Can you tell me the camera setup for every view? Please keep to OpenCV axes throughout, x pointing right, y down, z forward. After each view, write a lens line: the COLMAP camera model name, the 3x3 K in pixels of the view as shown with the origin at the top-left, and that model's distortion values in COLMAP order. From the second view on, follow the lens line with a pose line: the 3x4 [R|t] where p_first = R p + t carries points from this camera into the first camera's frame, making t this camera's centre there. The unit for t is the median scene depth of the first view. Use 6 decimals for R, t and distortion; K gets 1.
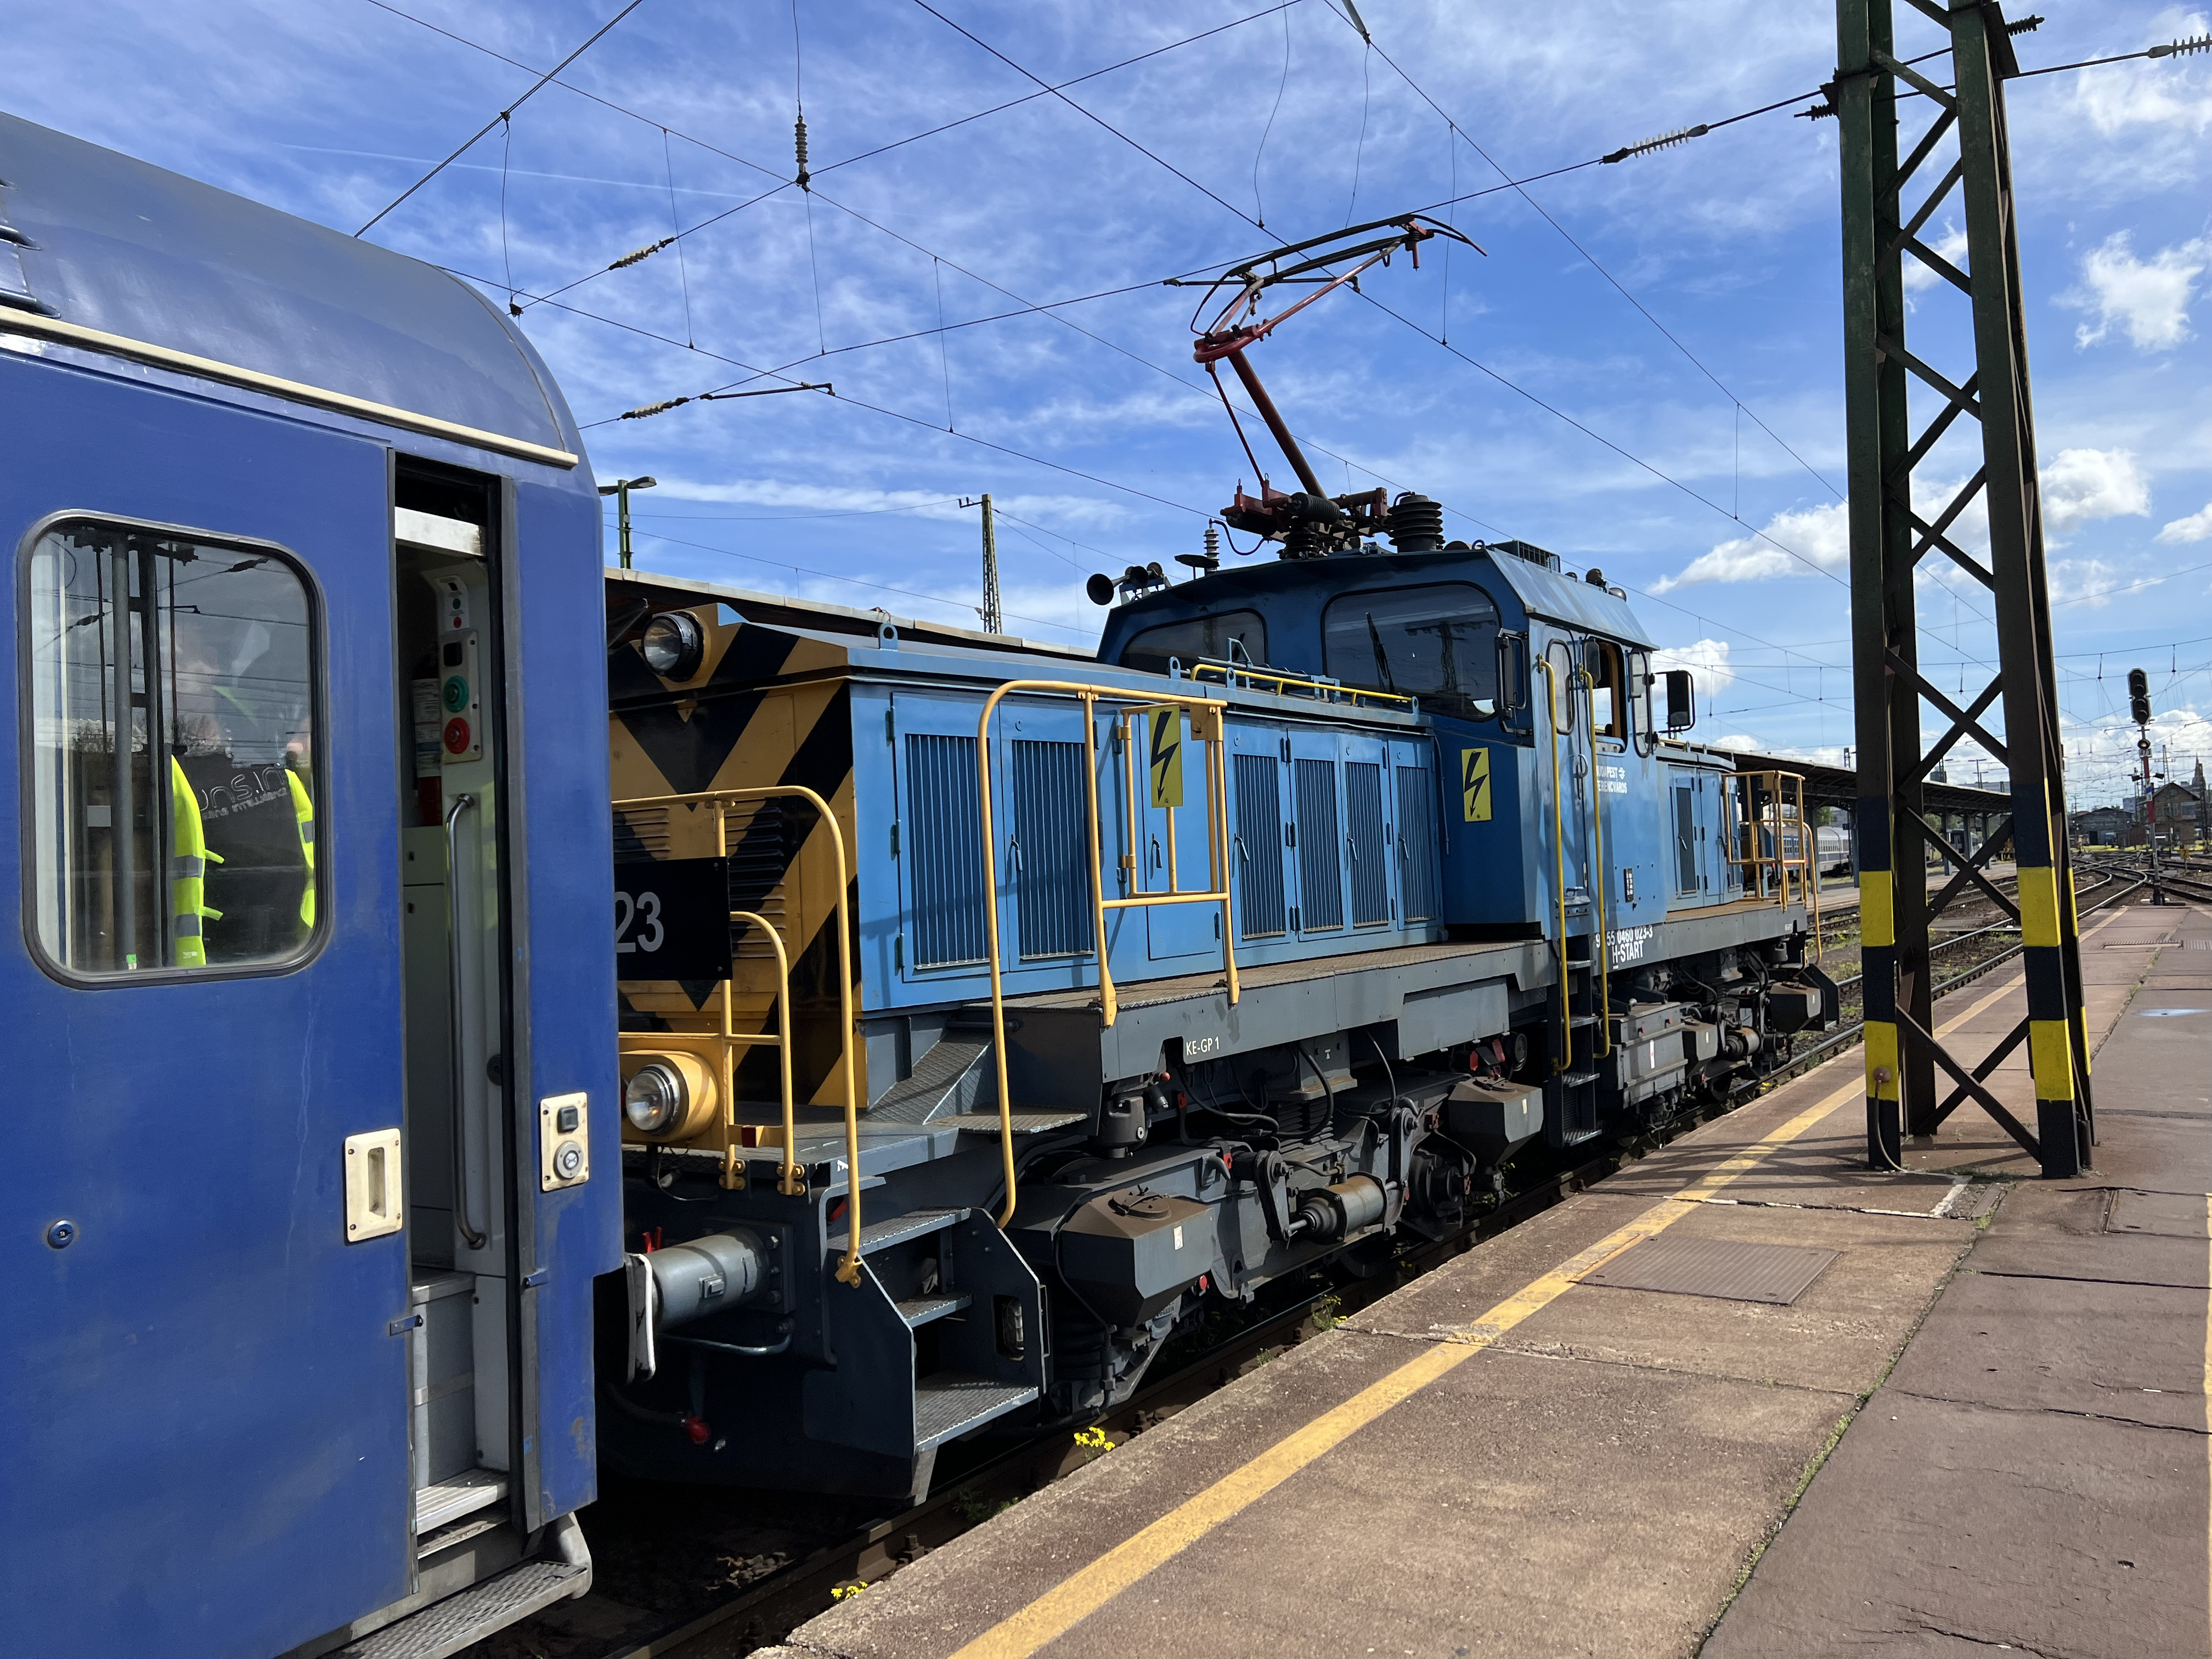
lens RADIAL K [[1688.1, 0, 1106.0], [0, 1688.1, 829.5], [0, 0, 1]] dist [0.033510, -0.059664]
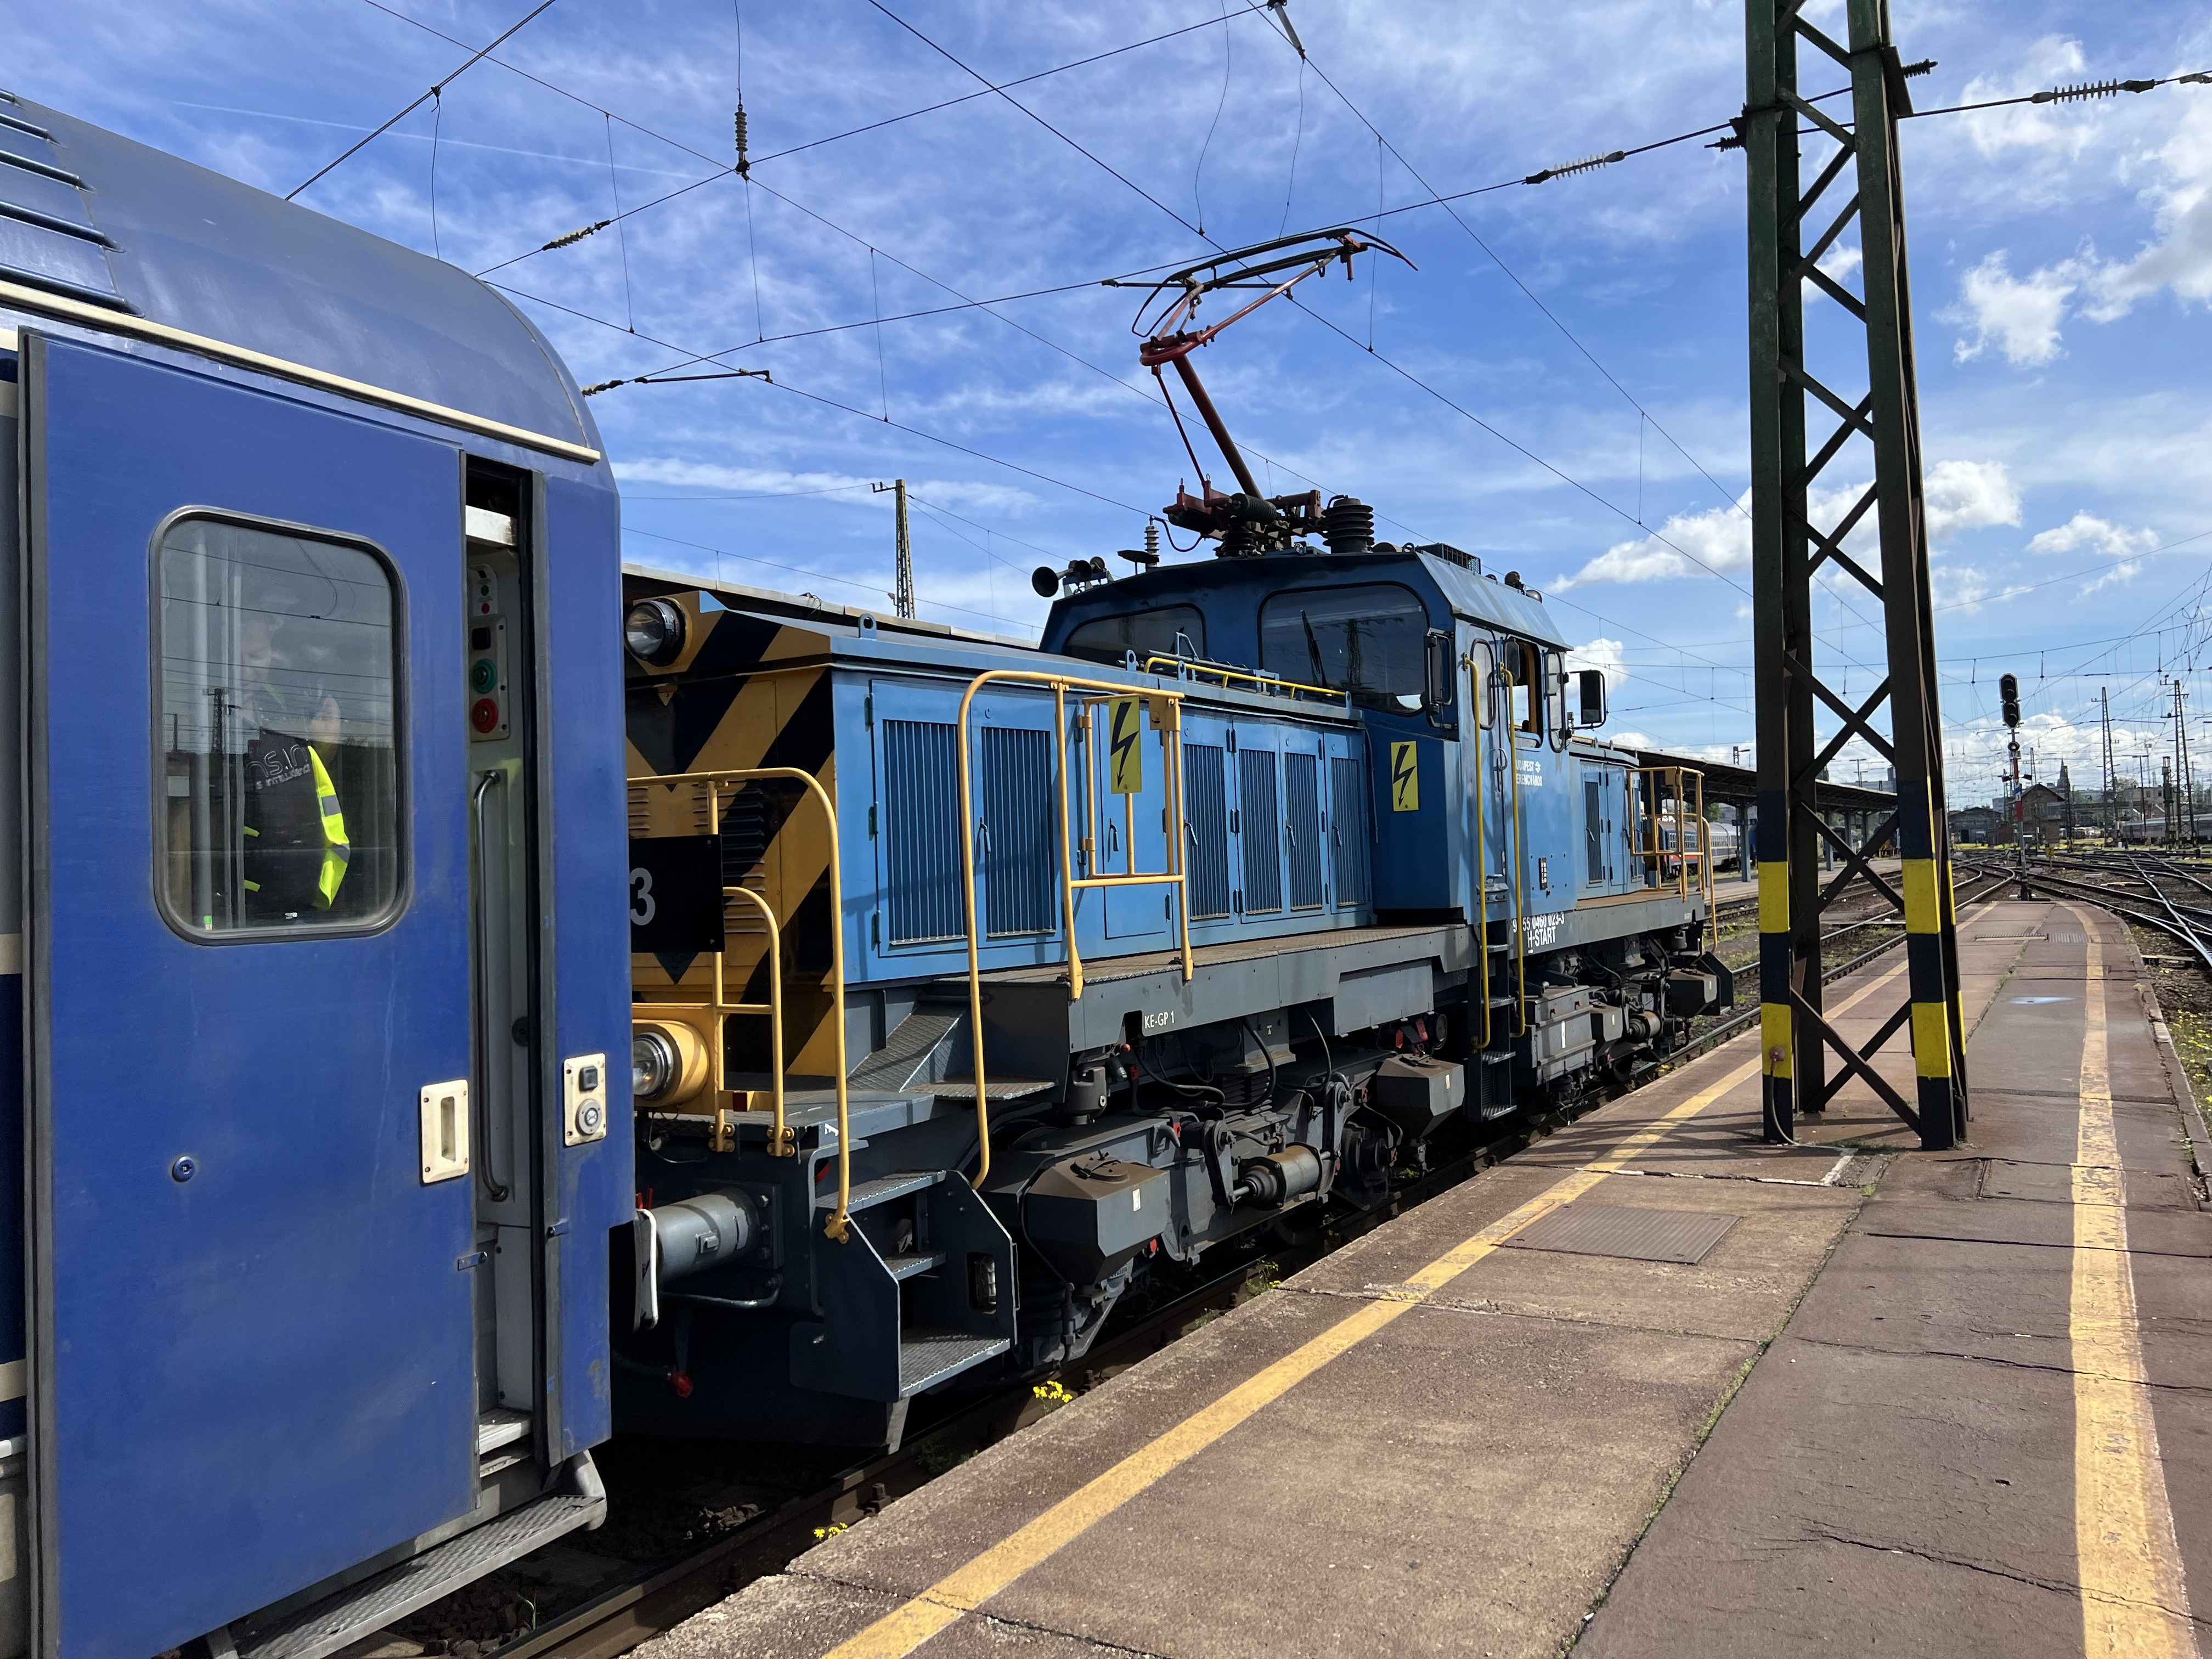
lens RADIAL K [[1708.1, 0, 1111.3], [0, 1708.1, 820.8], [0, 0, 1]] dist [0.032335, -0.060851]
pose [[0.997704, 0.011345, 0.066771, -0.032051], [-0.011418, 0.999935, 0.000713, 0.002445], [-0.066759, -0.001474, 0.997768, -0.045189]]
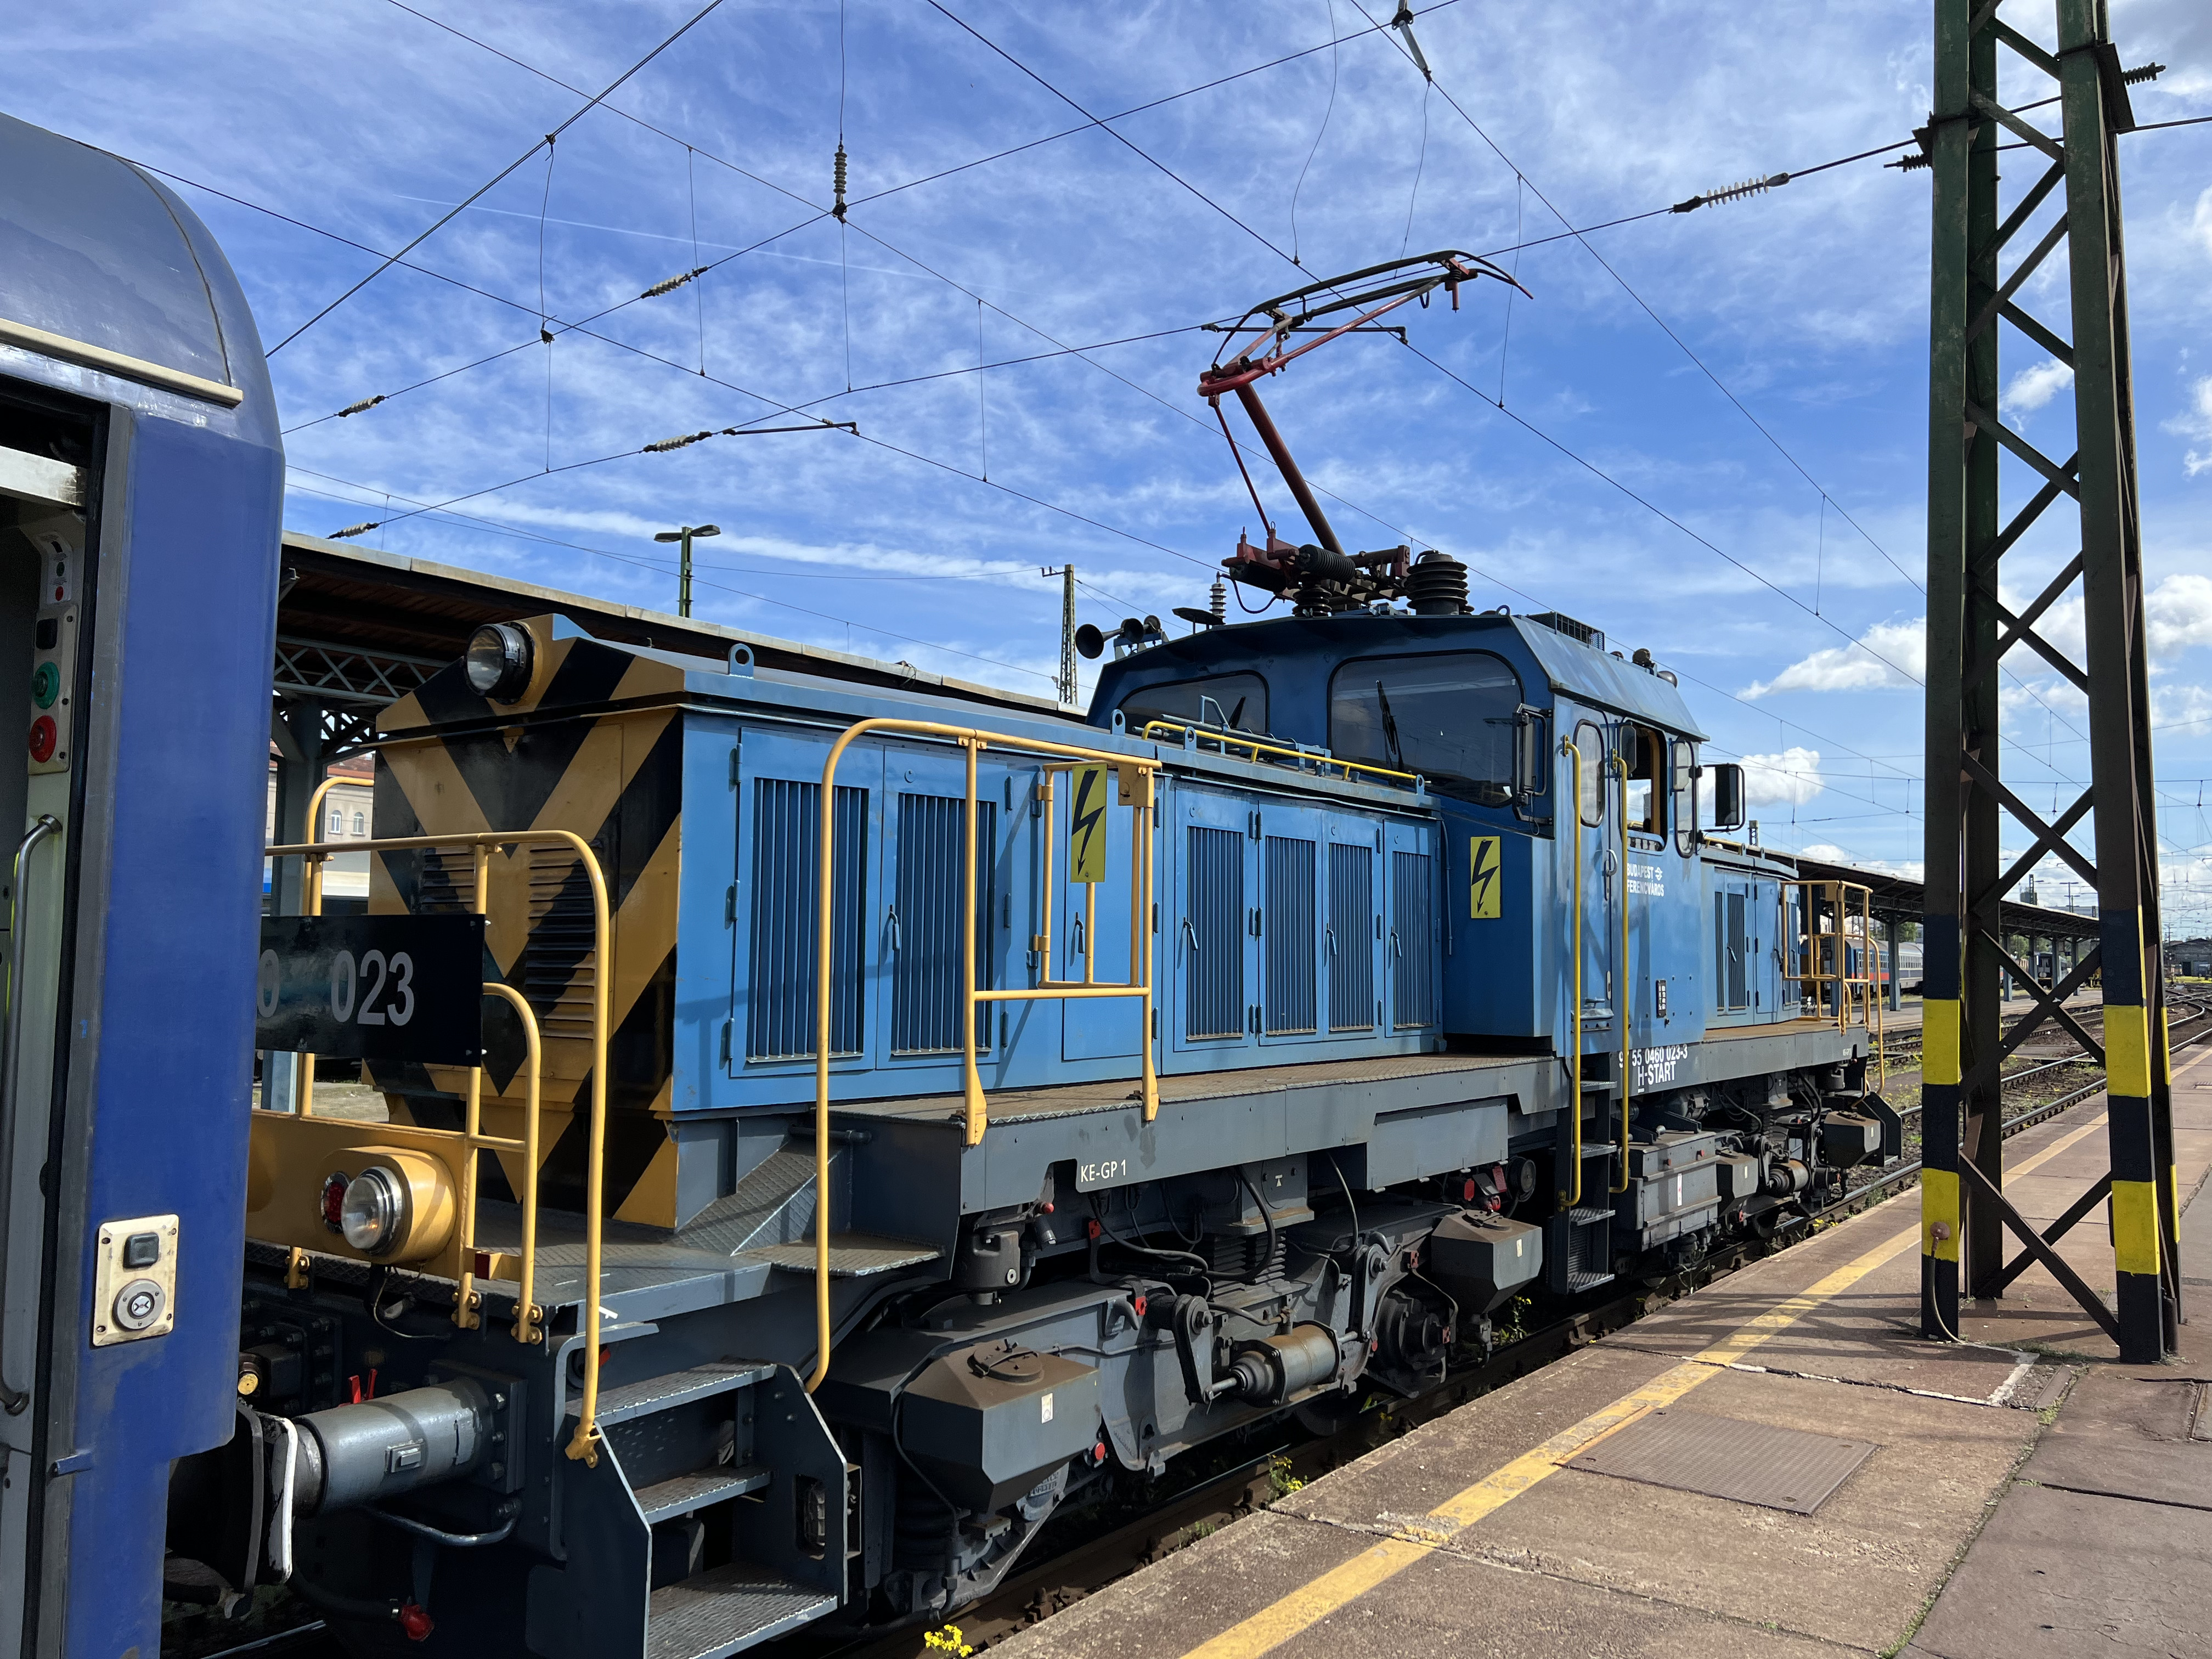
lens RADIAL K [[1624.2, 0, 1180.7], [0, 1624.2, 848.9], [0, 0, 1]] dist [0.050413, -0.070586]
pose [[0.998343, 0.051680, -0.025295, 0.076585], [-0.052532, 0.998031, -0.034257, -0.003602], [0.023475, 0.035529, 0.999093, 0.135509]]
